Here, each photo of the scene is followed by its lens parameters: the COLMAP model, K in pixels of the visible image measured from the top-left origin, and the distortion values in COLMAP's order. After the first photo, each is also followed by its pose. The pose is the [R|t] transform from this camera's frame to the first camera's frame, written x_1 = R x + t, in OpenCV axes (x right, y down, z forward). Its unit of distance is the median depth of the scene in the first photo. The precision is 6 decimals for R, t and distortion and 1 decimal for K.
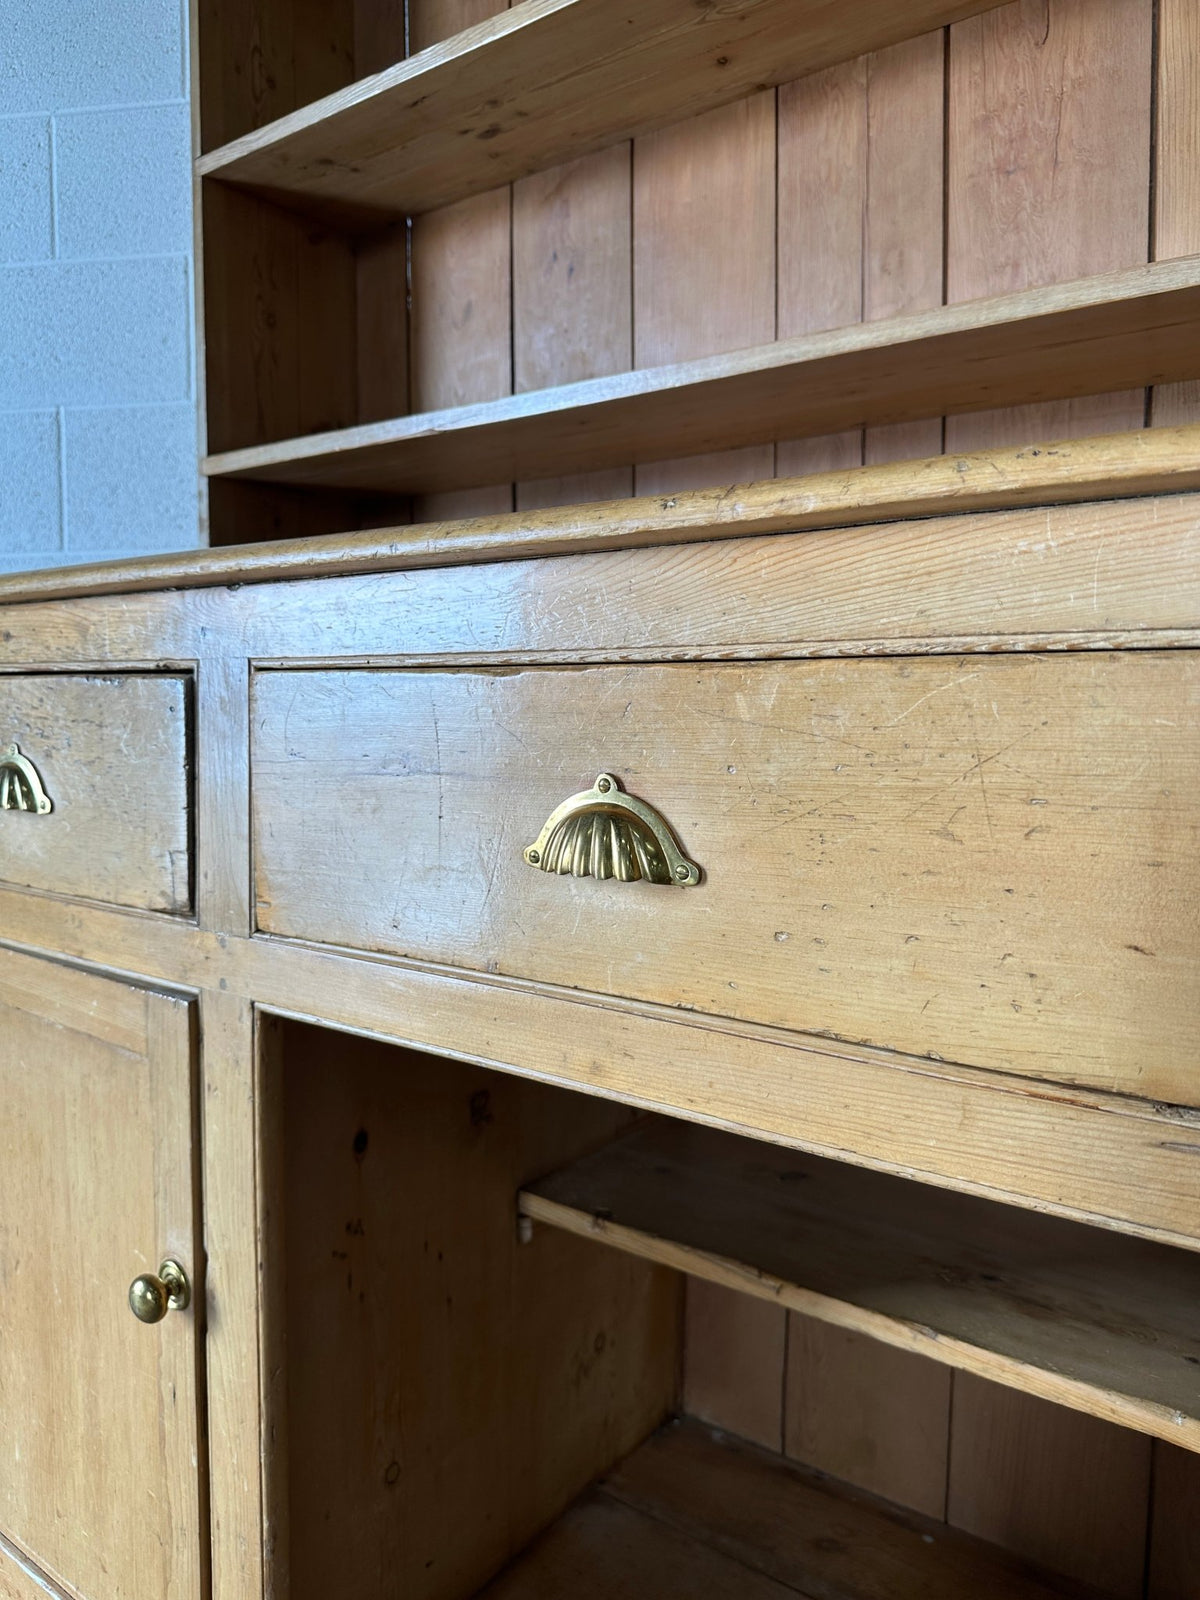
lens RADIAL K [[1166.9, 0, 598.5], [0, 1166.9, 782.5], [0, 0, 1]] dist [-0.005911, -0.005903]
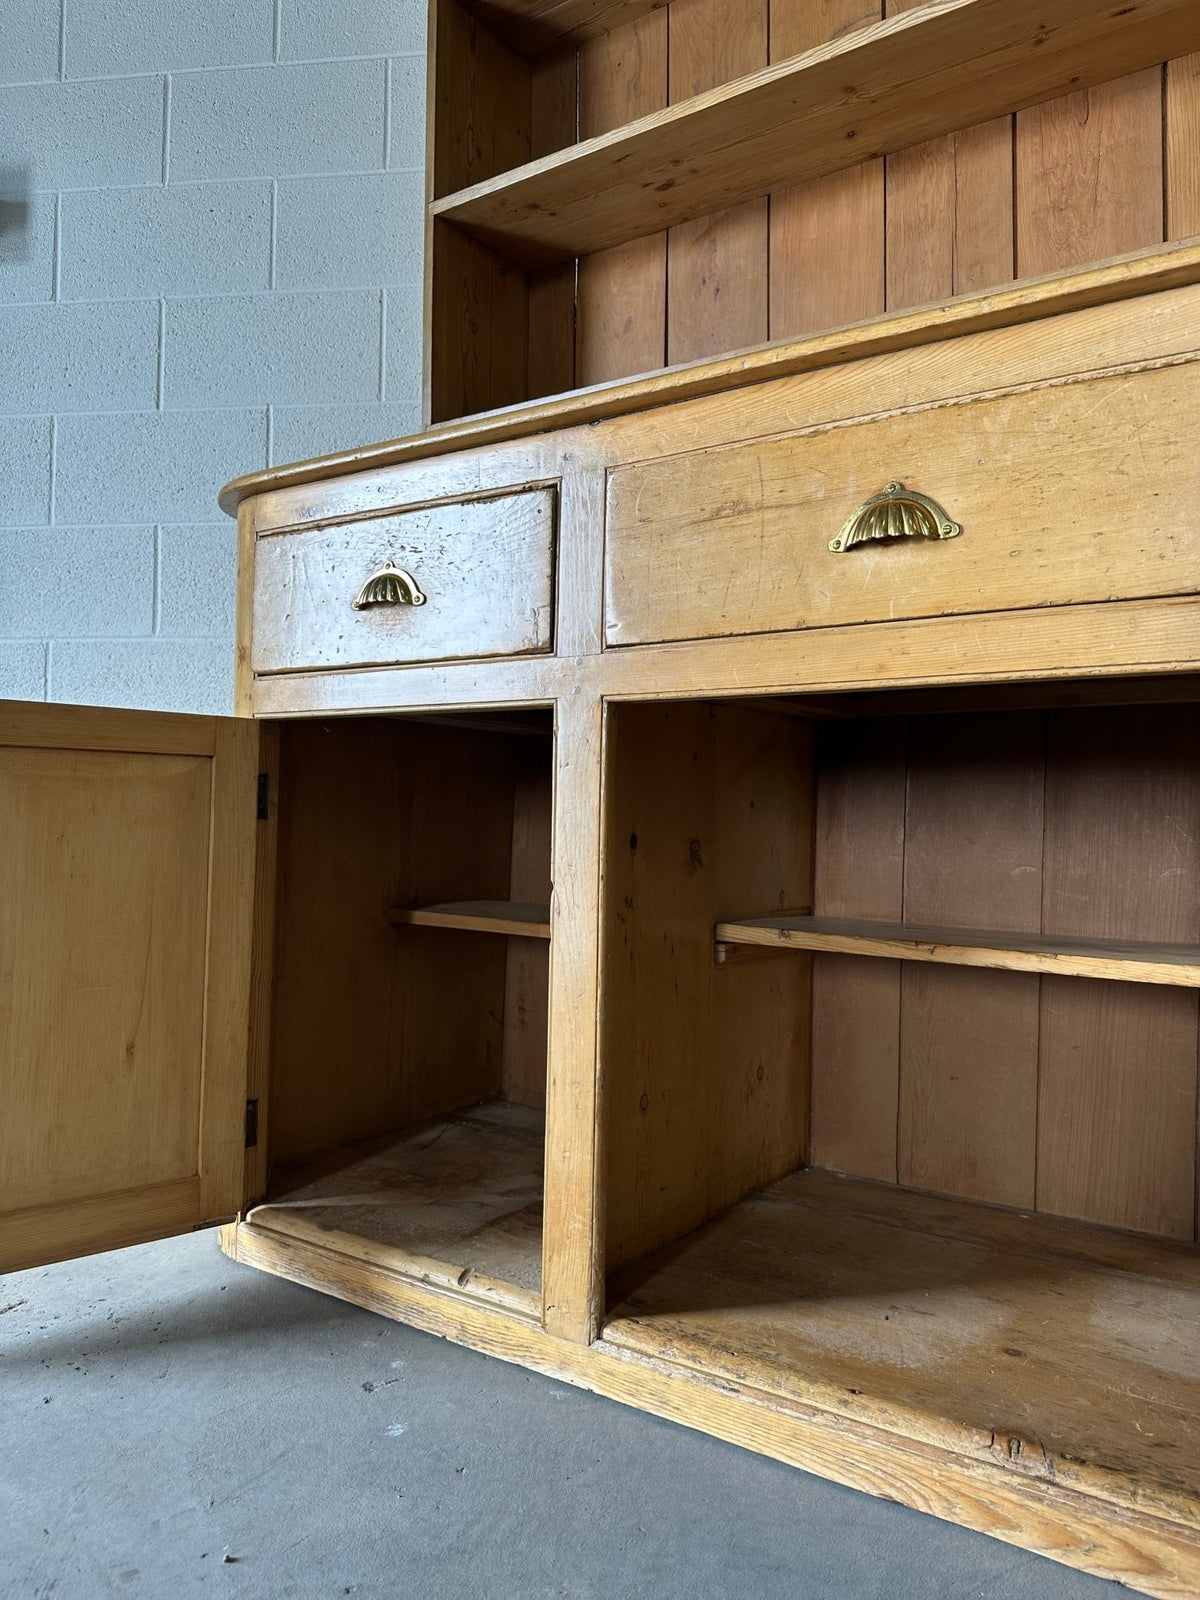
lens RADIAL K [[1148.6, 0, 593.3], [0, 1148.6, 784.2], [0, 0, 1]] dist [0.031580, -0.044193]
pose [[0.999300, 0.015834, 0.033887, -0.251655], [-0.012452, 0.995131, -0.097768, 0.314873], [-0.035270, 0.097278, 0.994632, -0.312470]]
